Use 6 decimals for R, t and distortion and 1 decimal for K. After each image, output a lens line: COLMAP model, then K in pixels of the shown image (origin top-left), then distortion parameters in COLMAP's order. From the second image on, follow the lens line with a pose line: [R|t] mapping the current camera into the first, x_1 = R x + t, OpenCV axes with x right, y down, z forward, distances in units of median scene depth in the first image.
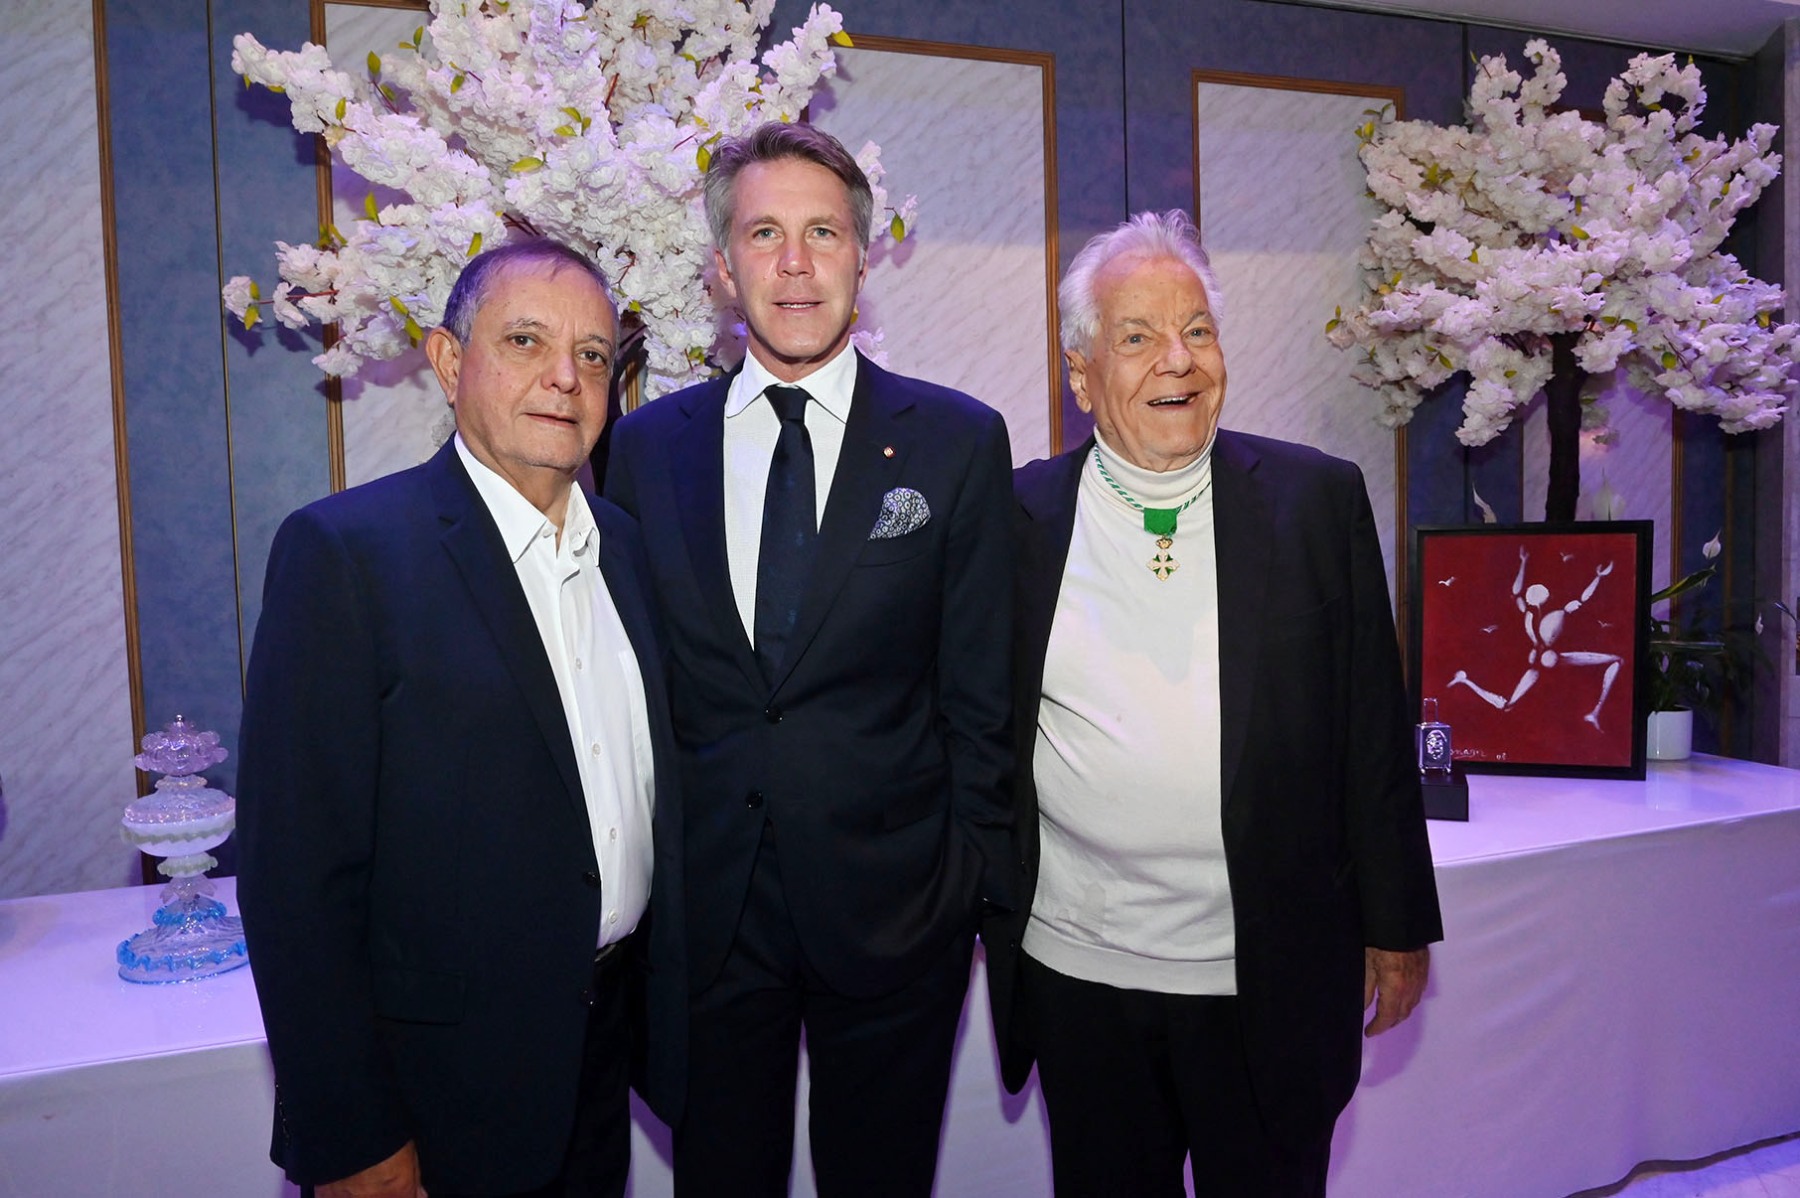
lens RADIAL K [[1204.2, 0, 900.9], [0, 1204.2, 604.2], [0, 0, 1]] dist [-0.026487, 0.018291]
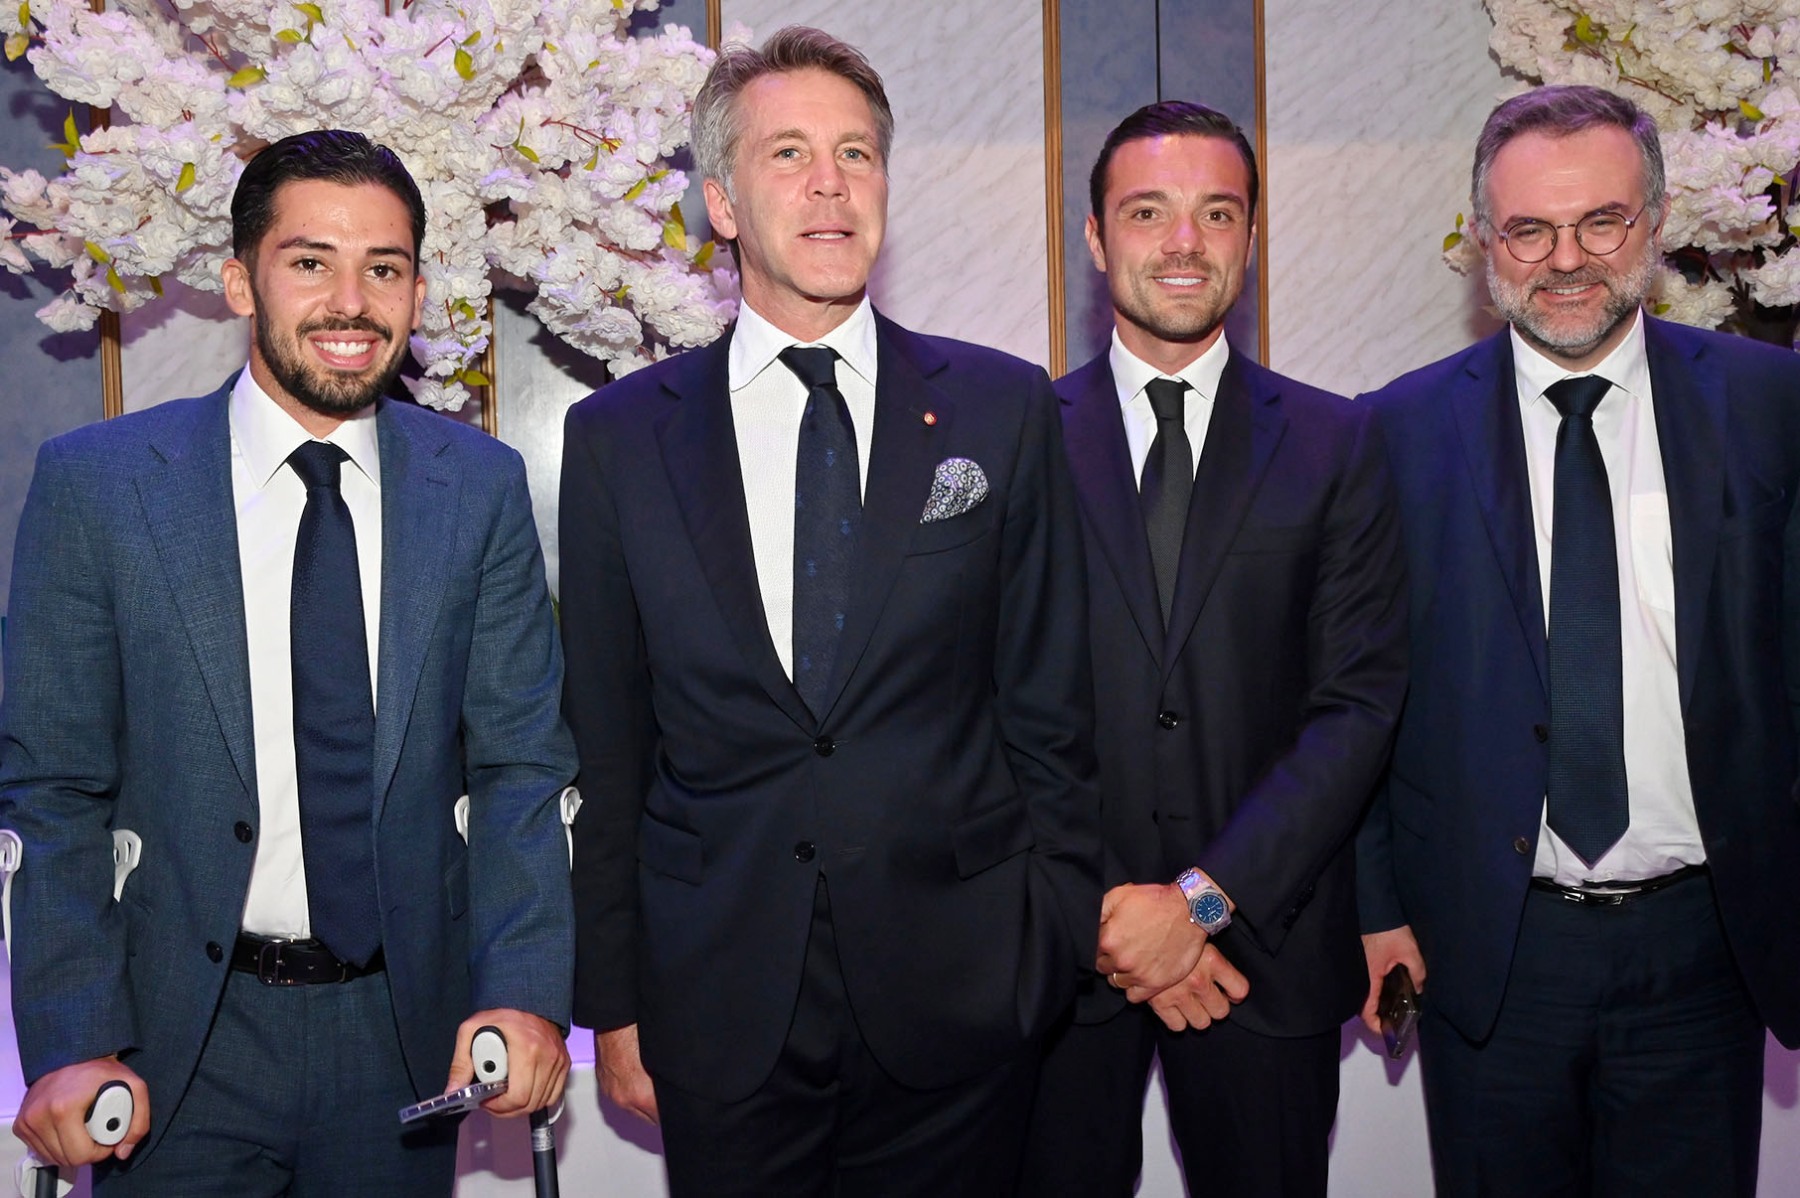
lens RADIAL K [[1672.1, 0, 899.5], [0, 1672.1, 606.1], [0, 0, 1]] dist [0.006873, 0.000000]
pose [[0.993885, 0.010869, -0.109881, 0.155073], [-0.011054, 0.999938, -0.001071, -0.006727], [0.109863, 0.002279, 0.993944, -0.049162]]
